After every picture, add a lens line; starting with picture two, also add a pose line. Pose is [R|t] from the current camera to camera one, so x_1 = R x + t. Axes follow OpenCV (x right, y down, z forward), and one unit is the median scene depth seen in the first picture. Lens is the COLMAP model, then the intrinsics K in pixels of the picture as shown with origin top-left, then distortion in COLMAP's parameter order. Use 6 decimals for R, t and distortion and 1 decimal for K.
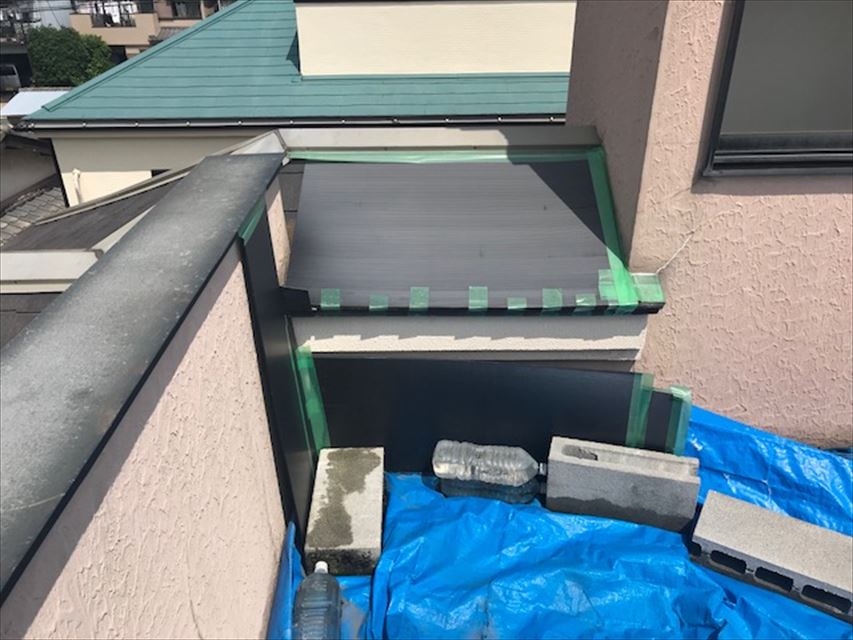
lens RADIAL K [[697.4, 0, 427.8], [0, 697.4, 324.0], [0, 0, 1]] dist [0.016570, -0.037961]
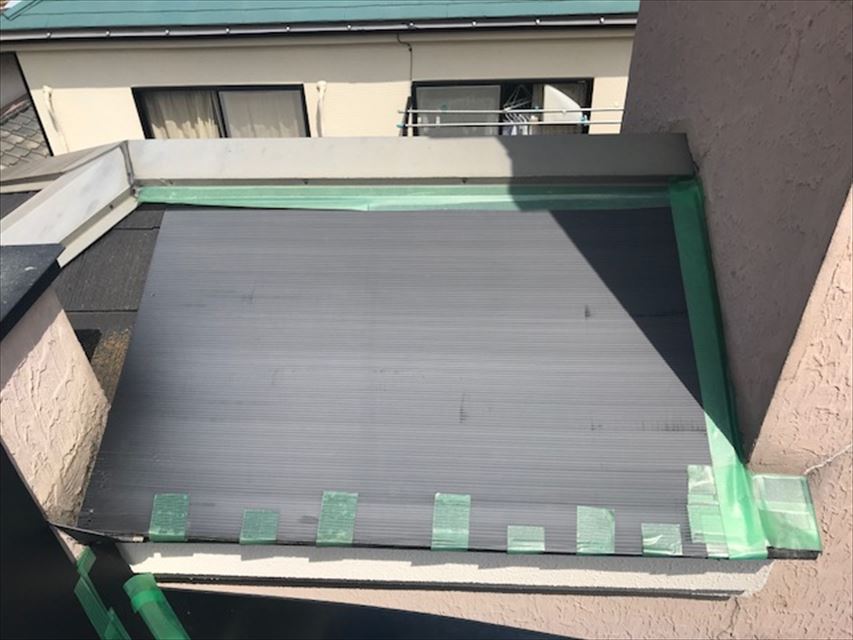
lens RADIAL K [[697.4, 0, 423.8], [0, 697.4, 316.6], [0, 0, 1]] dist [0.016570, -0.037961]
pose [[0.998314, 0.014661, -0.056158, 0.076111], [-0.006556, 0.989864, 0.141870, -0.250826], [0.057668, -0.141262, 0.988291, 0.485089]]
